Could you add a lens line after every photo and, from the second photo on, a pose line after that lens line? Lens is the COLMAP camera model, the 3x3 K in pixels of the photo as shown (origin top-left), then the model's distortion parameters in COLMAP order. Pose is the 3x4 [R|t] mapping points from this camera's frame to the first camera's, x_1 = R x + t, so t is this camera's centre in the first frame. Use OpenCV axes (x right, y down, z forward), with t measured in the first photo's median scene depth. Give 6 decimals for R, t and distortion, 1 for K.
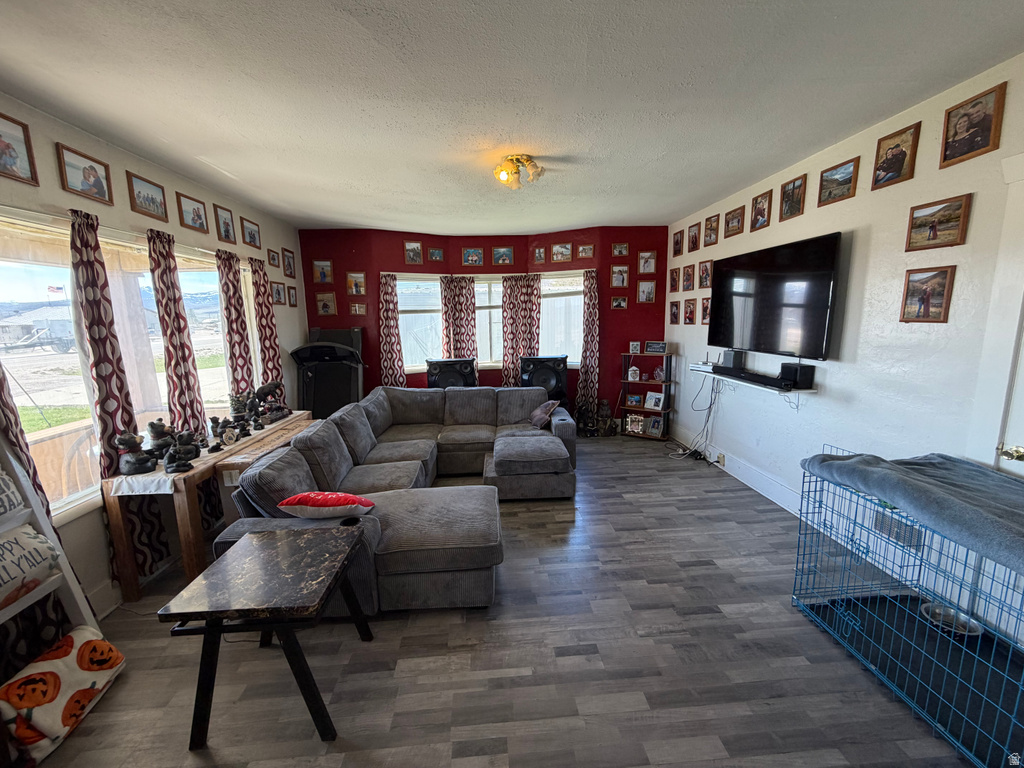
lens RADIAL K [[408.4, 0, 510.6], [0, 408.4, 384.0], [0, 0, 1]] dist [0.000666, -0.000023]
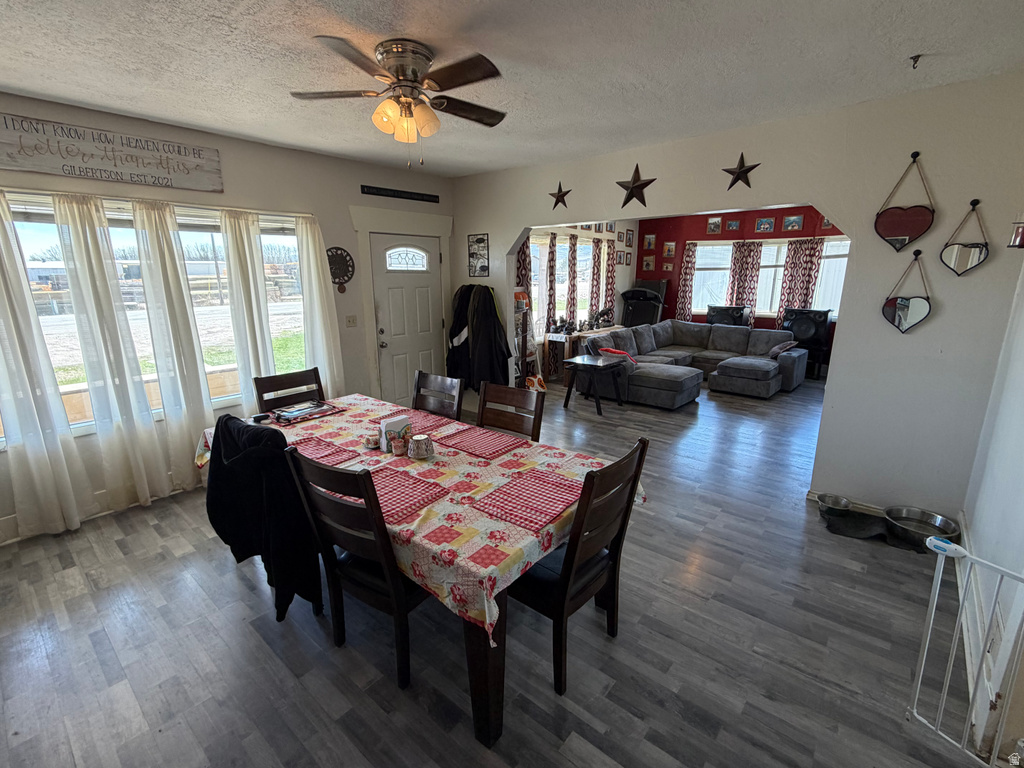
lens RADIAL K [[474.5, 0, 509.8], [0, 474.5, 382.9], [0, 0, 1]] dist [0.000847, 0.000006]
pose [[0.717876, 0.179129, -0.672730, 0.571043], [-0.126550, 0.983807, 0.126918, 0.107129], [0.684572, -0.005977, 0.728921, -0.825027]]
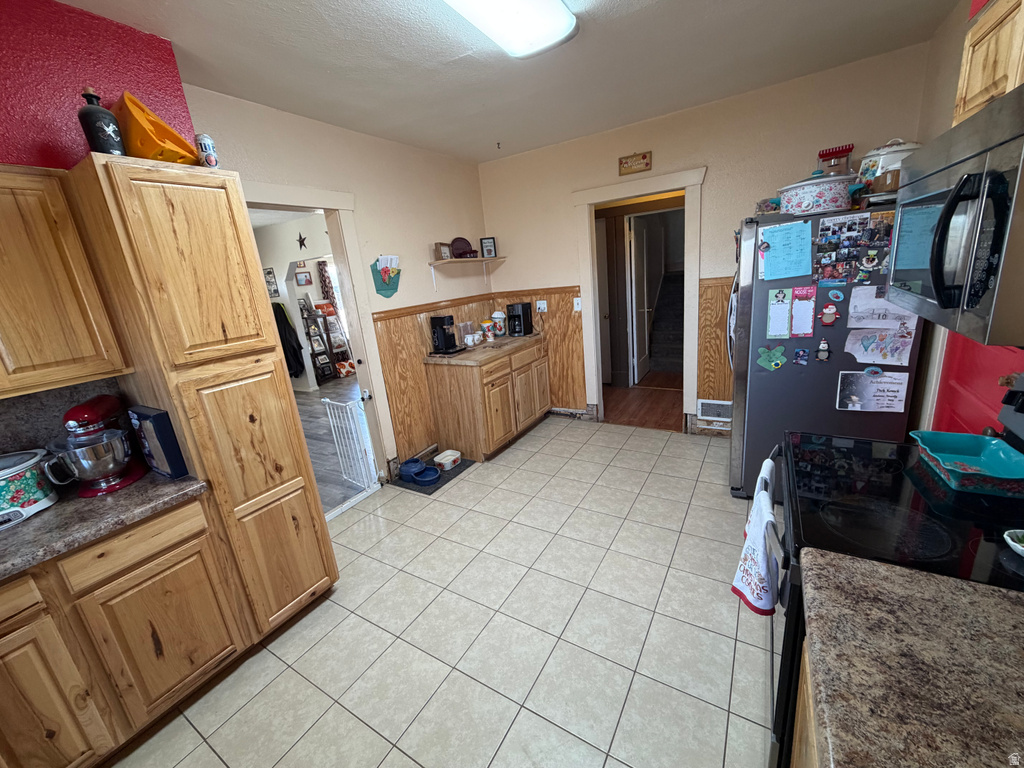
lens RADIAL K [[408.4, 0, 512.2], [0, 408.4, 382.9], [0, 0, 1]] dist [0.000666, -0.000023]
pose [[0.818662, 0.098041, -0.565845, 1.389844], [-0.019314, 0.989462, 0.143496, 0.080355], [0.573950, -0.106546, 0.811929, -0.739951]]
